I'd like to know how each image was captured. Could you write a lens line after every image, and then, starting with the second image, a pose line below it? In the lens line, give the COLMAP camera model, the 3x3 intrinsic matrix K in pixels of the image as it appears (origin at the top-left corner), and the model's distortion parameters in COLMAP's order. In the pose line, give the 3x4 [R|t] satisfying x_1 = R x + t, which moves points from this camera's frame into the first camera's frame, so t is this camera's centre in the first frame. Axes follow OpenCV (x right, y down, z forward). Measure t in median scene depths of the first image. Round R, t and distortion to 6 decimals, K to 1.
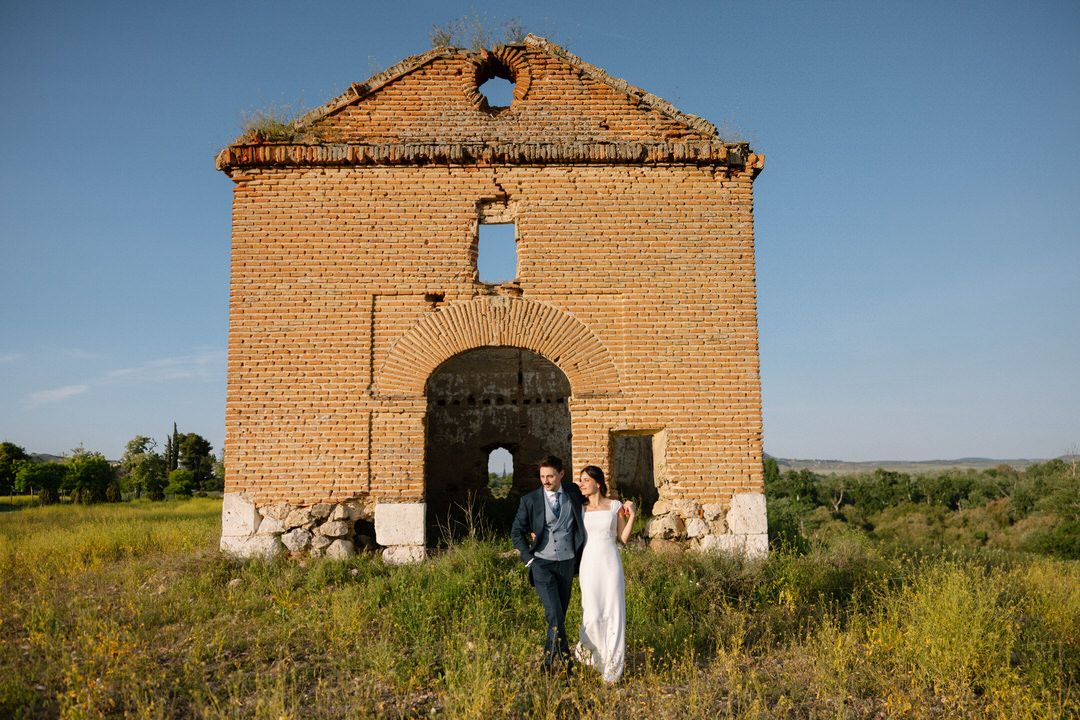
lens RADIAL K [[865.8, 0, 551.4], [0, 865.8, 356.5], [0, 0, 1]] dist [0.016829, 0.005704]
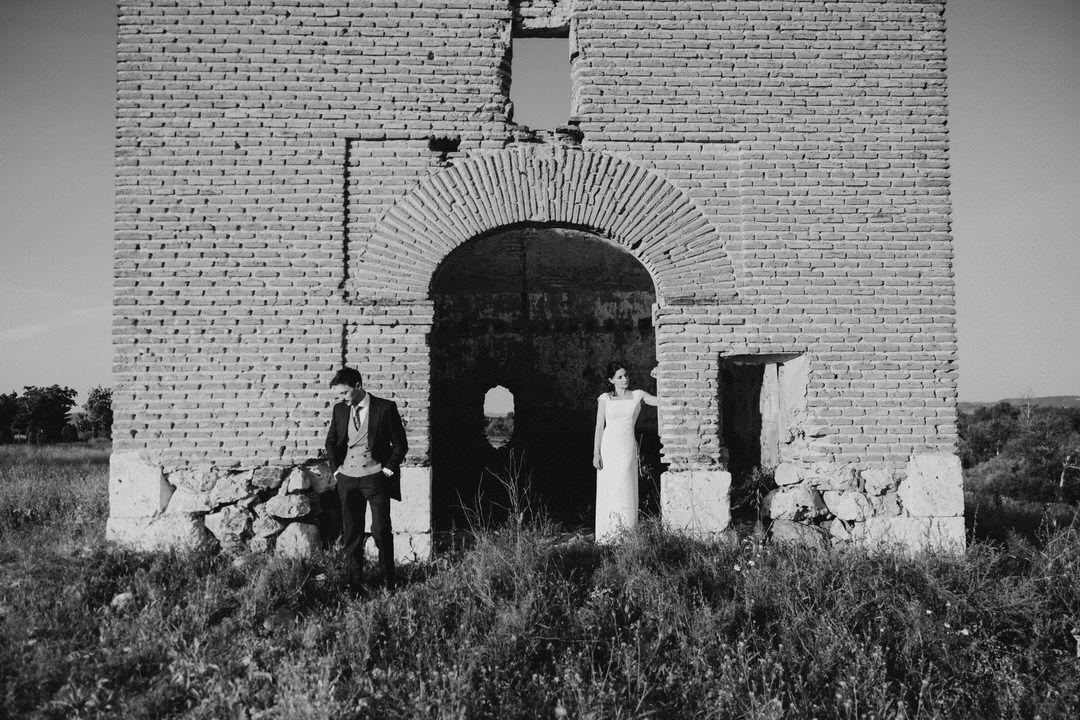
lens RADIAL K [[864.9, 0, 540.0], [0, 864.9, 360.0], [0, 0, 1]] dist [0.019387, 0.005110]
pose [[0.999569, 0.006699, 0.028582, -0.083052], [-0.008720, 0.997425, 0.071188, 0.043693], [-0.028032, -0.071406, 0.997053, 0.360638]]
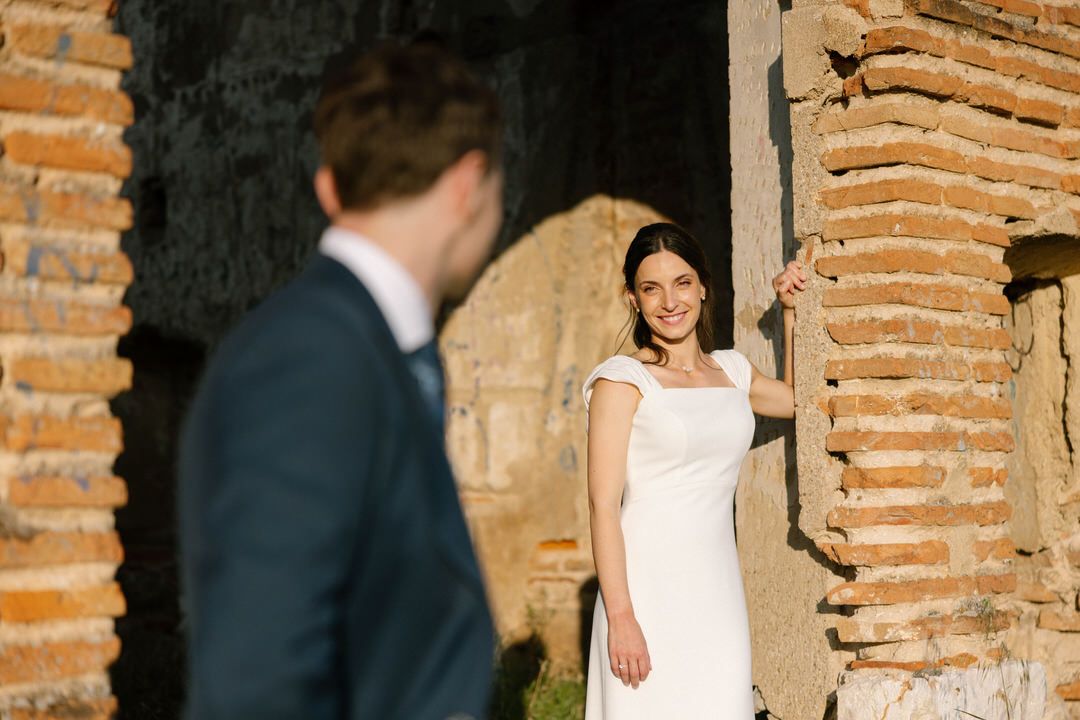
lens RADIAL K [[2034.0, 0, 540.0], [0, 2034.0, 360.0], [0, 0, 1]] dist [-0.024096, 0.336119]
pose [[0.700858, 0.043722, 0.711960, -0.284221], [-0.091682, 0.995362, 0.029127, 0.106496], [-0.707385, -0.085688, 0.701616, 0.770627]]
